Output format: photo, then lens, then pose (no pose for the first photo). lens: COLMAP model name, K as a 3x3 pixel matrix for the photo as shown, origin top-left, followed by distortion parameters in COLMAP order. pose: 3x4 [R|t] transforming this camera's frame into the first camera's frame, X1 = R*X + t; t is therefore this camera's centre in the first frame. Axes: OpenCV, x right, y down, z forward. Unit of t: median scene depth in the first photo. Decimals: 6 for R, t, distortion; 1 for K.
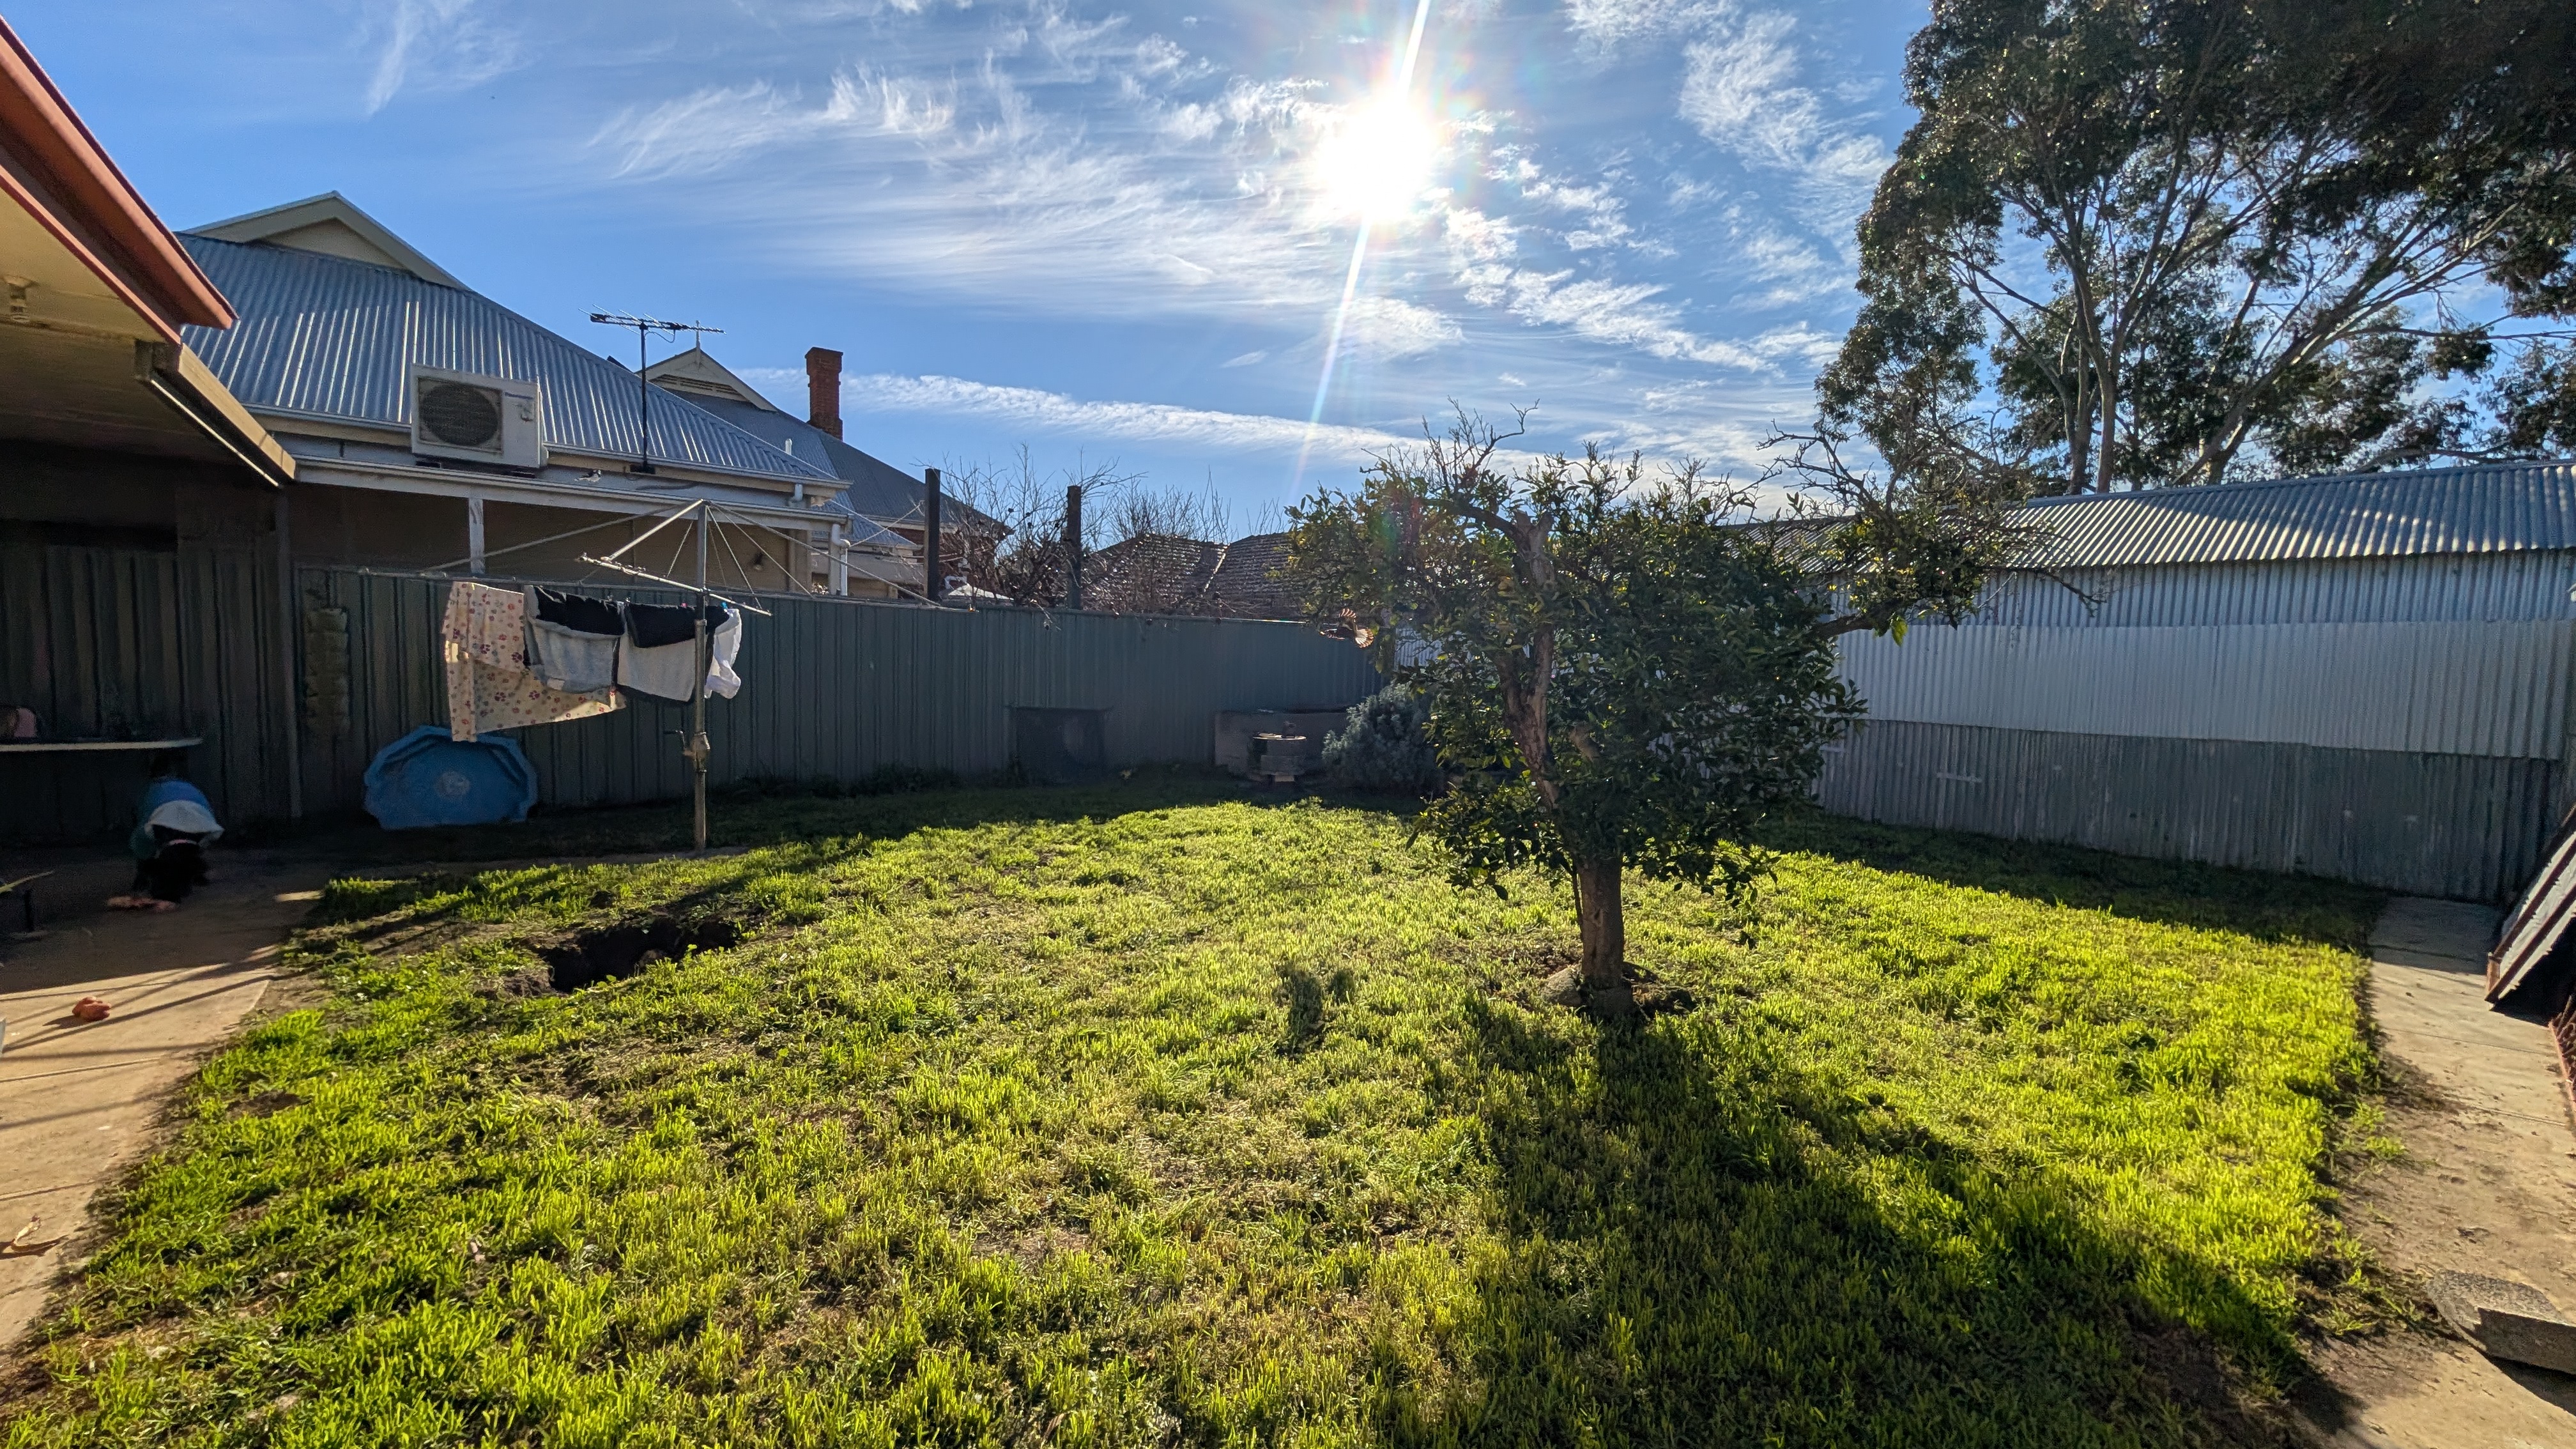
lens RADIAL K [[962.5, 0, 1288.0], [0, 962.5, 724.5], [0, 0, 1]] dist [0.000349, 0.000150]
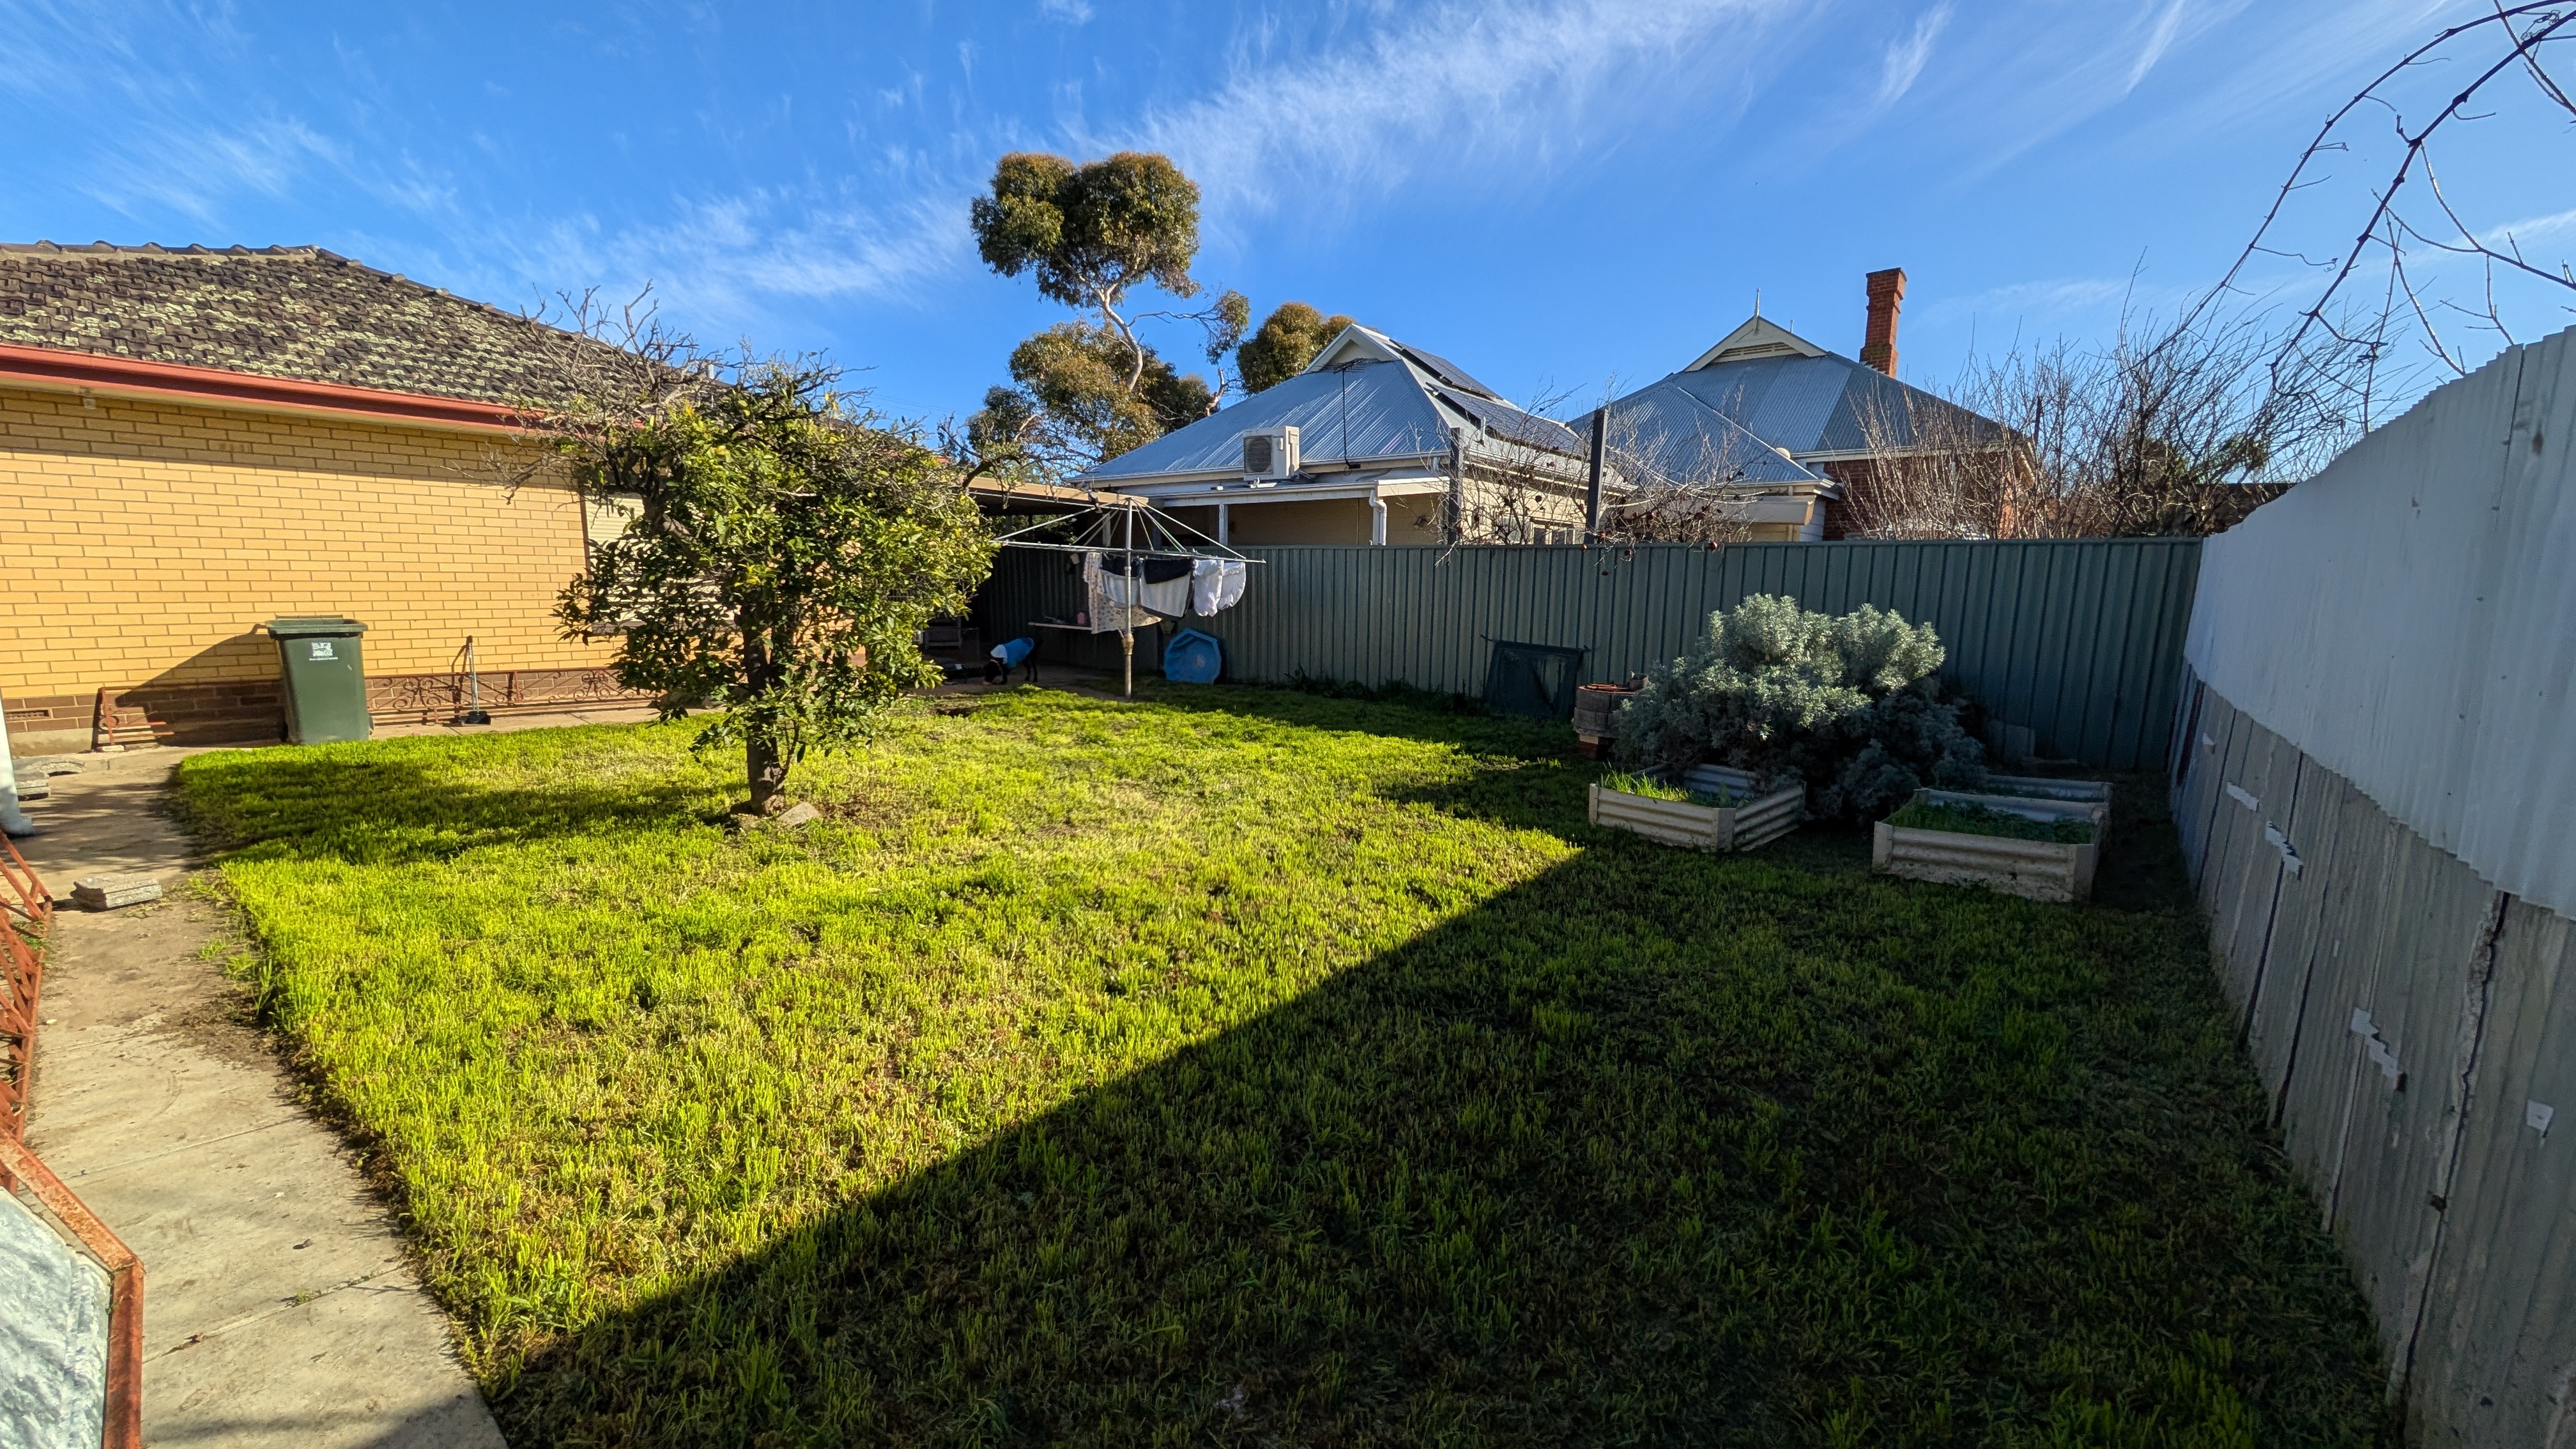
lens RADIAL K [[962.5, 0, 1288.0], [0, 962.5, 724.5], [0, 0, 1]] dist [0.000349, 0.000150]
pose [[0.174928, 0.119230, -0.977335, 0.799288], [-0.085081, 0.990758, 0.105640, -0.021781], [0.980898, 0.064673, 0.183455, 0.657268]]
